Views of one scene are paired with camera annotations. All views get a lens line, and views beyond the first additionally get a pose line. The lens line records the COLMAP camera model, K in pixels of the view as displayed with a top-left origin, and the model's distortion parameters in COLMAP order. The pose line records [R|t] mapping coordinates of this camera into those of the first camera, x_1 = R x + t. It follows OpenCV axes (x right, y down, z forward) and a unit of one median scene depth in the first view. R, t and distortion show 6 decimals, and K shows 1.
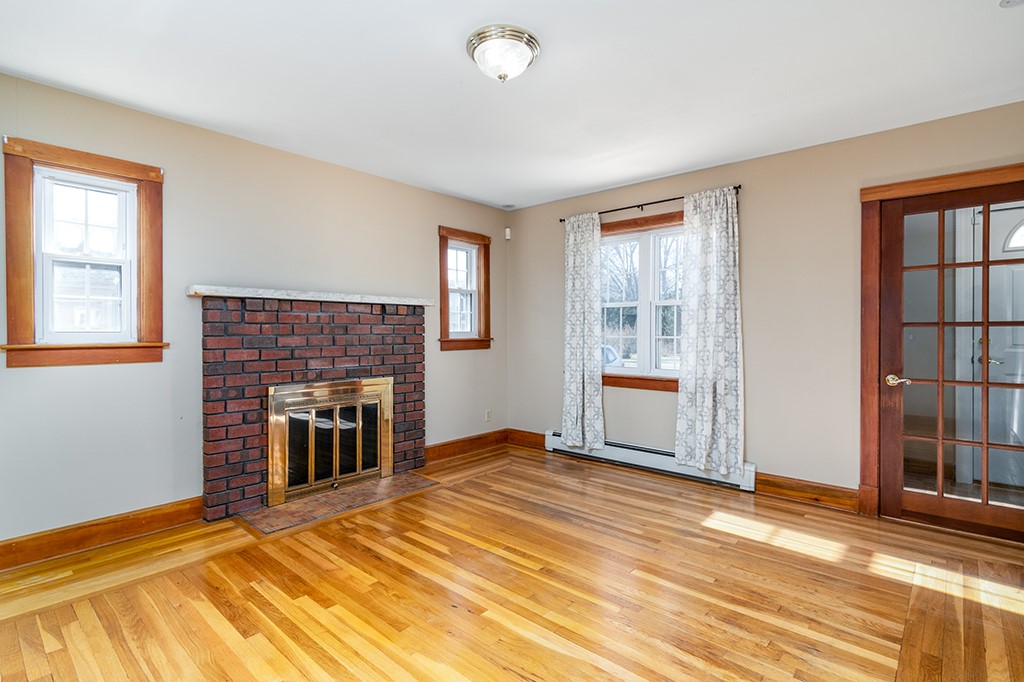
lens RADIAL K [[501.9, 0, 508.8], [0, 501.9, 335.8], [0, 0, 1]] dist [-0.000168, -0.000189]
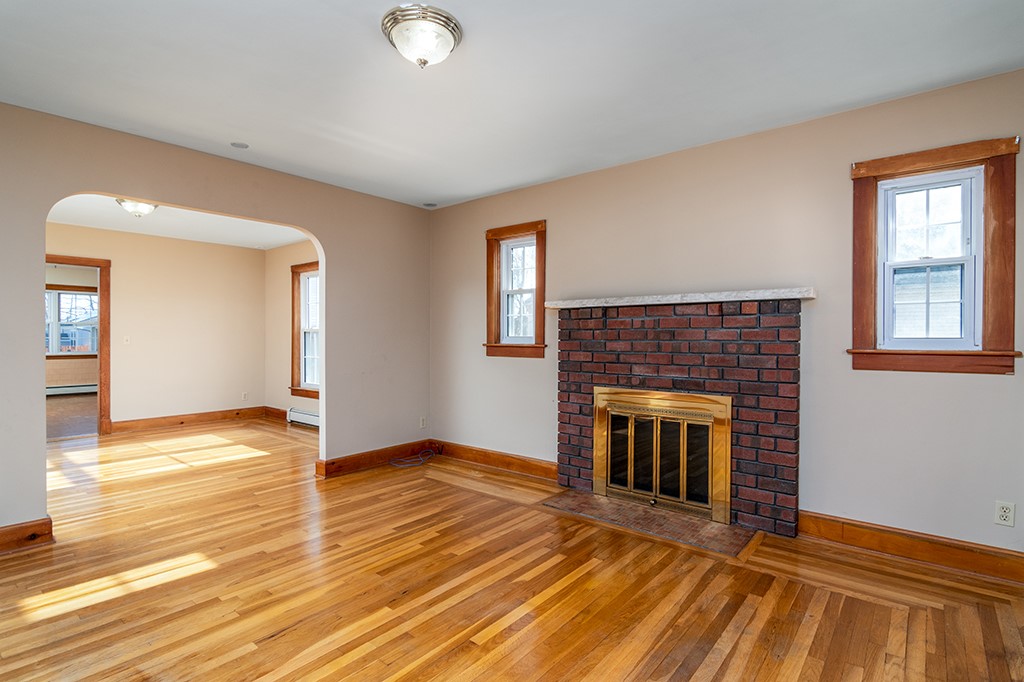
lens RADIAL K [[501.9, 0, 508.9], [0, 501.9, 339.3], [0, 0, 1]] dist [-0.000168, -0.000189]
pose [[0.025917, 0.005497, -0.999649, 0.592386], [-0.011157, 0.999924, 0.005210, -0.005766], [0.999602, 0.011018, 0.025976, 0.726997]]
